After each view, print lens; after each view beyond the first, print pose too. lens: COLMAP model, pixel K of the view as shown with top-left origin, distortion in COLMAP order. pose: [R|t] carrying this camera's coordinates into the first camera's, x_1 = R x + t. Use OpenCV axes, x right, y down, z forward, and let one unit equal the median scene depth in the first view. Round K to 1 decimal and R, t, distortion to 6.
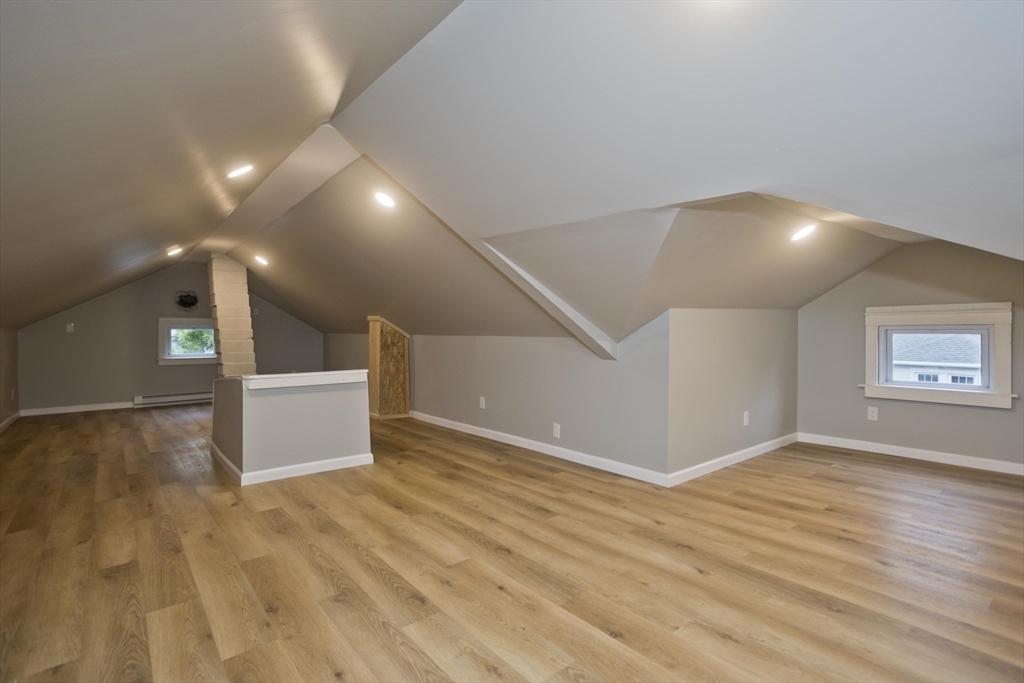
lens RADIAL K [[495.3, 0, 511.2], [0, 495.3, 328.8], [0, 0, 1]] dist [-0.052312, 0.026759]
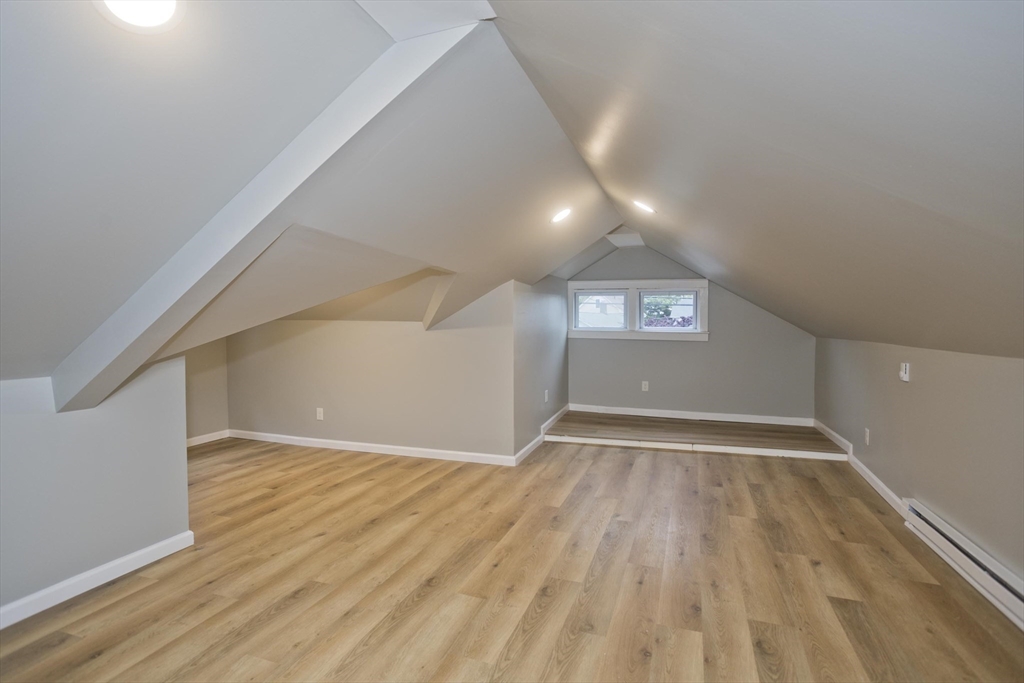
lens RADIAL K [[503.6, 0, 507.5], [0, 503.6, 334.4], [0, 0, 1]] dist [-0.049390, 0.029359]
pose [[-0.503803, -0.011183, 0.863746, -0.874961], [0.005458, 0.999855, 0.016128, -0.055149], [-0.863801, 0.012840, -0.503669, 1.257978]]
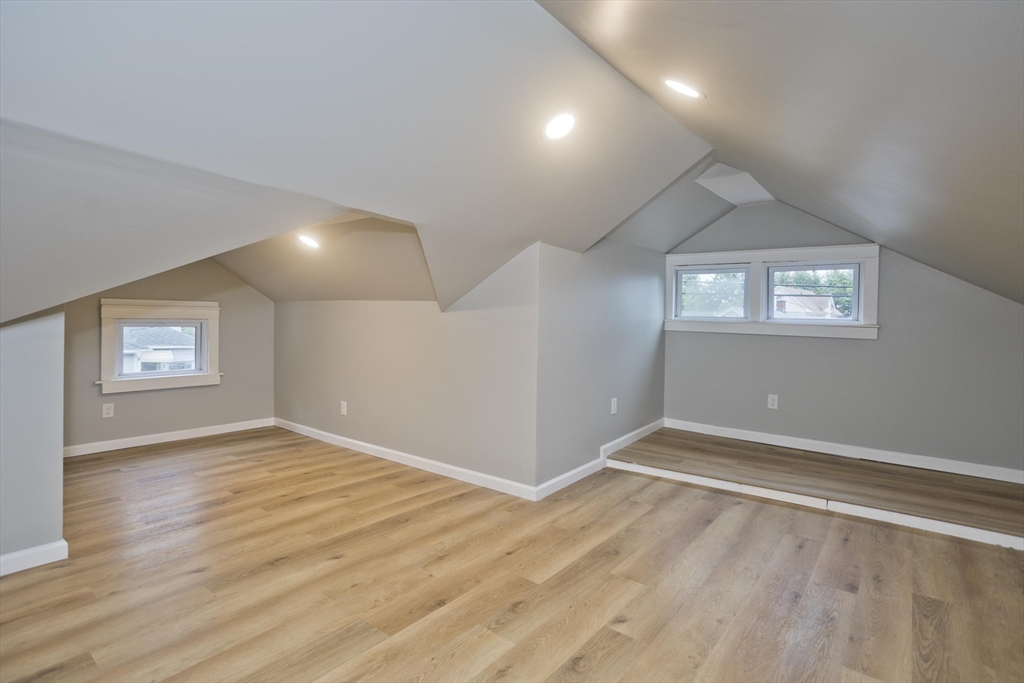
lens RADIAL K [[513.9, 0, 503.2], [0, 513.9, 326.8], [0, 0, 1]] dist [-0.041161, 0.023807]
pose [[-0.194962, -0.009376, 0.980766, -0.631587], [-0.015316, 0.999861, 0.006514, -0.013399], [-0.980691, -0.013752, -0.195079, 0.721200]]
